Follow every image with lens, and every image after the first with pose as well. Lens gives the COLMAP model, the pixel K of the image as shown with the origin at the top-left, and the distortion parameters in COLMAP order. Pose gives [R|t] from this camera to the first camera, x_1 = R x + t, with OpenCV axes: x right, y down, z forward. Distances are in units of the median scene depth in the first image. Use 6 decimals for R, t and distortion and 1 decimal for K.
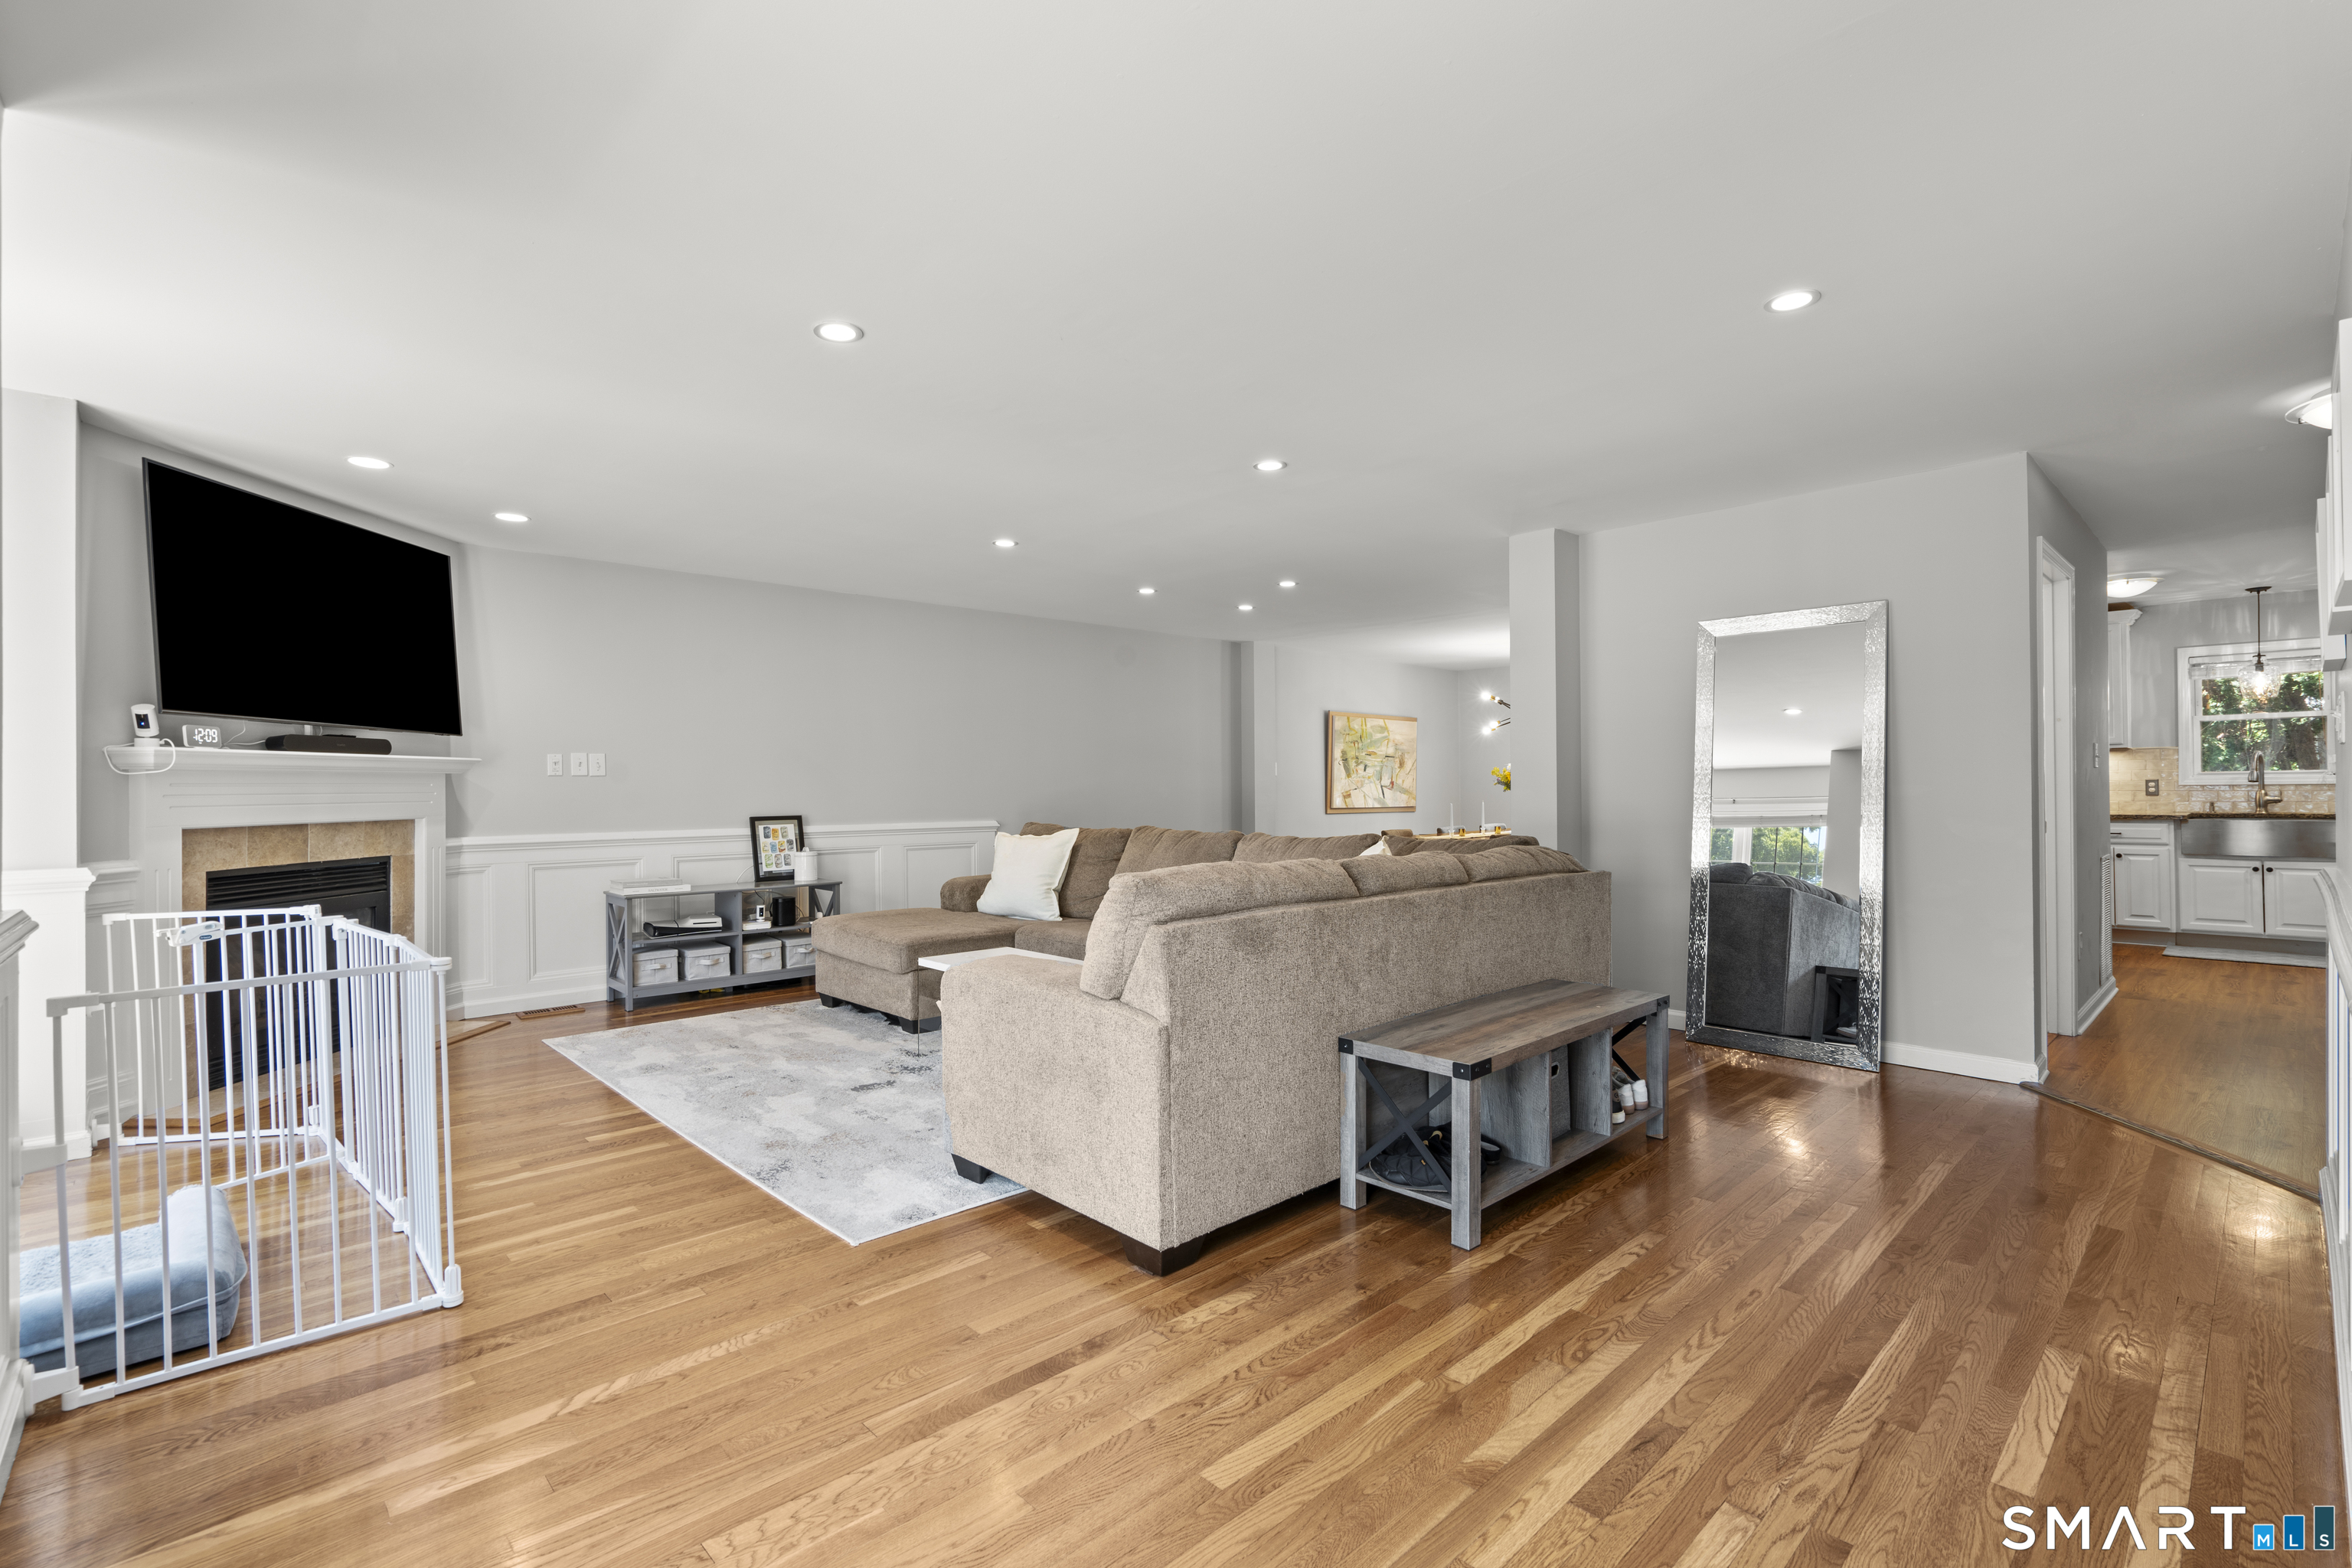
lens RADIAL K [[1056.1, 0, 1184.3], [0, 1056.1, 798.7], [0, 0, 1]] dist [-0.007168, 0.002936]
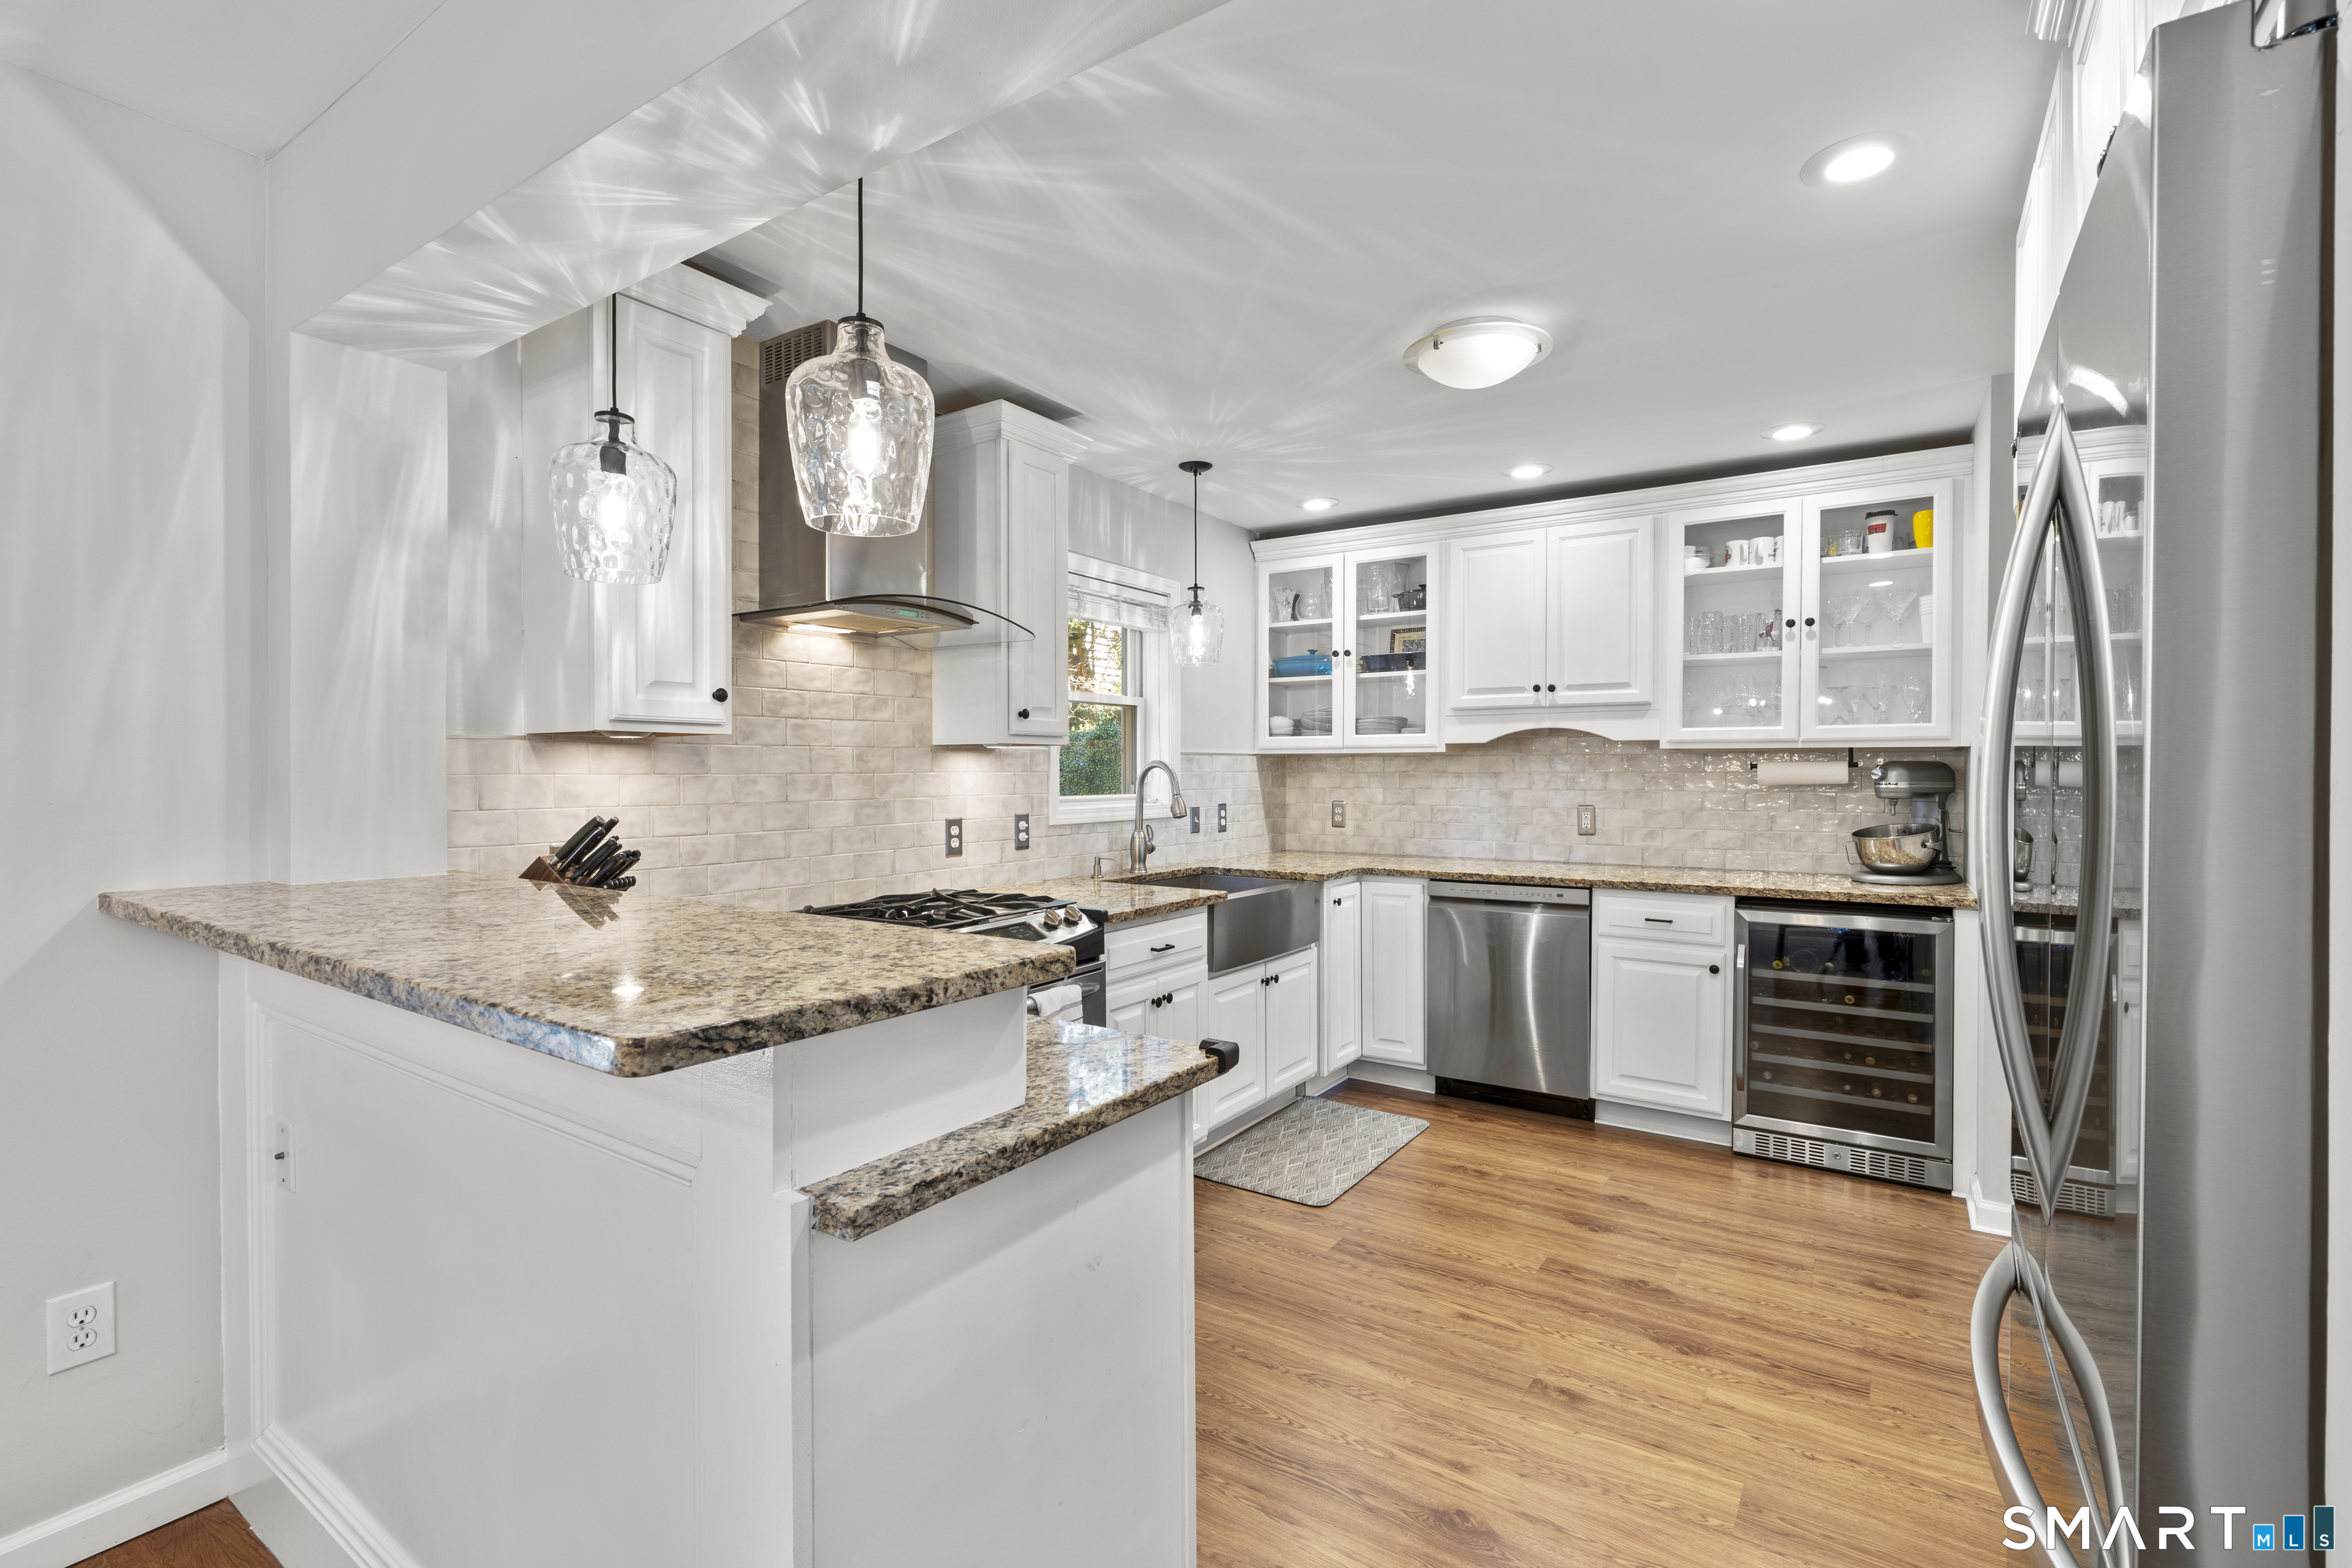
lens RADIAL K [[1056.1, 0, 1175.8], [0, 1056.1, 779.4], [0, 0, 1]] dist [-0.007168, 0.002936]
pose [[-0.216424, 0.003470, 0.976293, 0.799442], [0.012589, 0.999920, -0.000763, -0.059020], [-0.976218, 0.012125, -0.216450, 1.853453]]
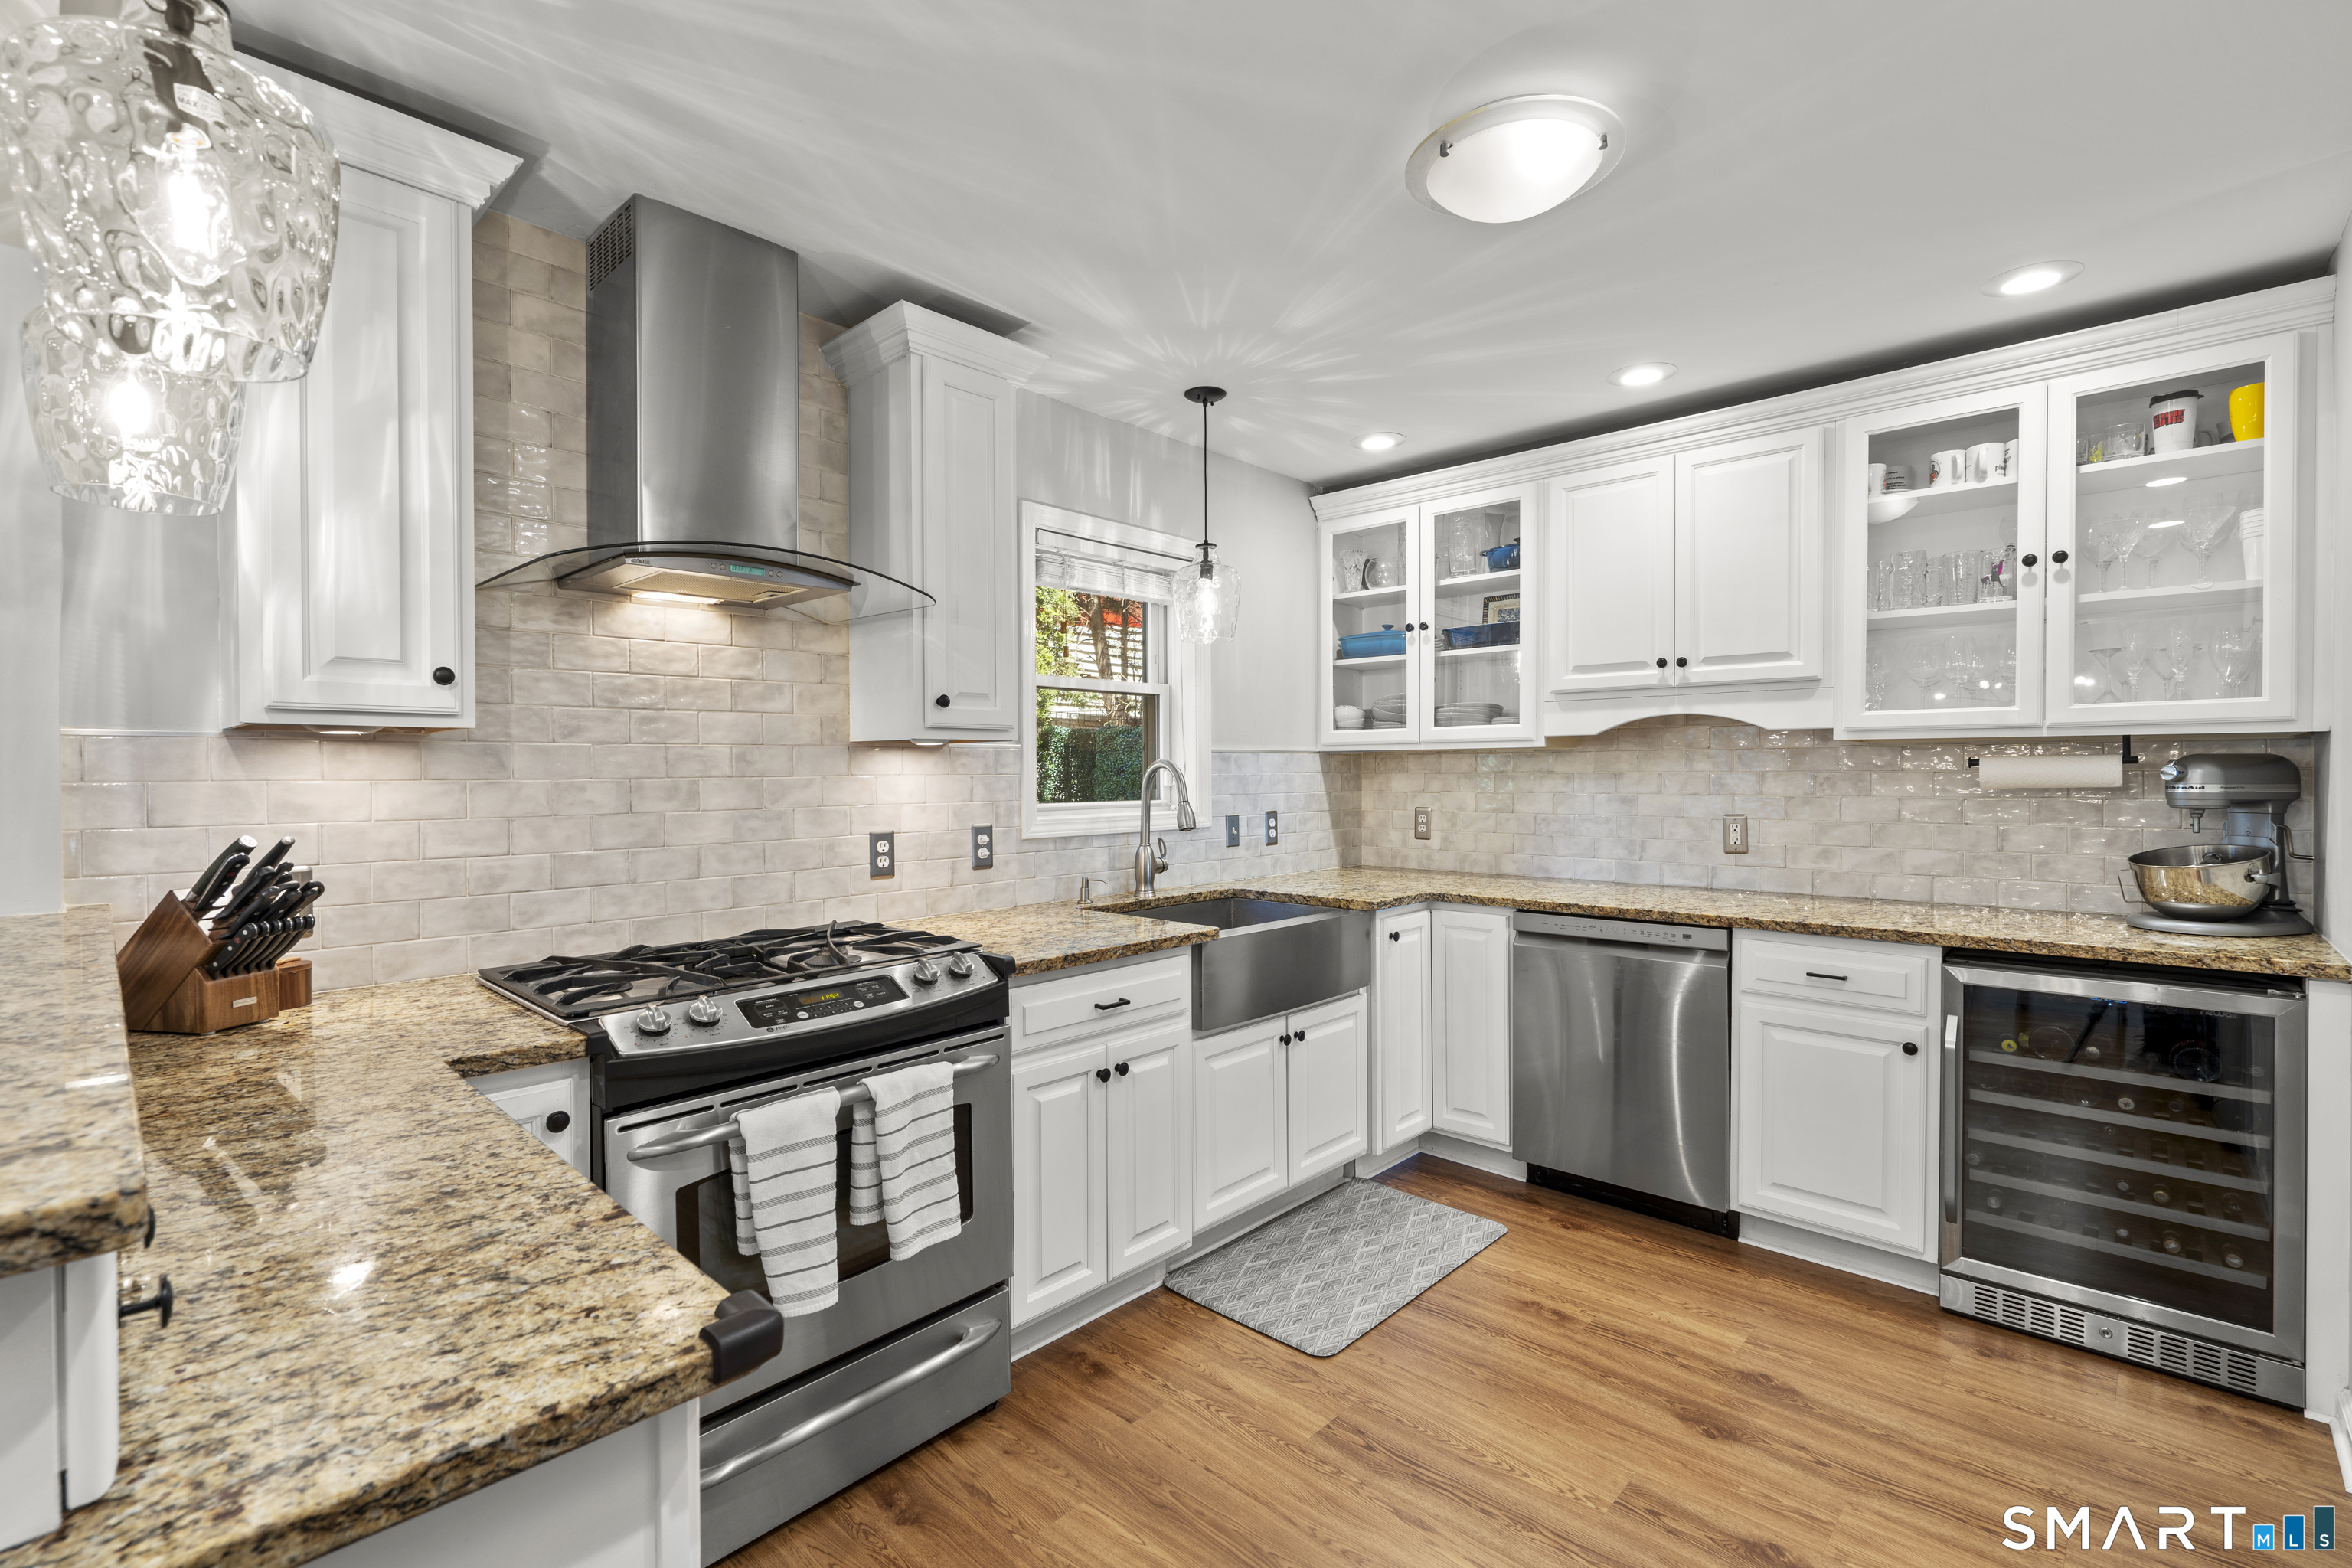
lens RADIAL K [[1056.1, 0, 1173.6], [0, 1056.1, 780.4], [0, 0, 1]] dist [-0.007168, 0.002936]
pose [[-0.056648, 0.003113, 0.998389, 0.952012], [0.014990, 0.999885, -0.002267, -0.059800], [-0.998282, 0.014837, -0.056688, 1.705452]]
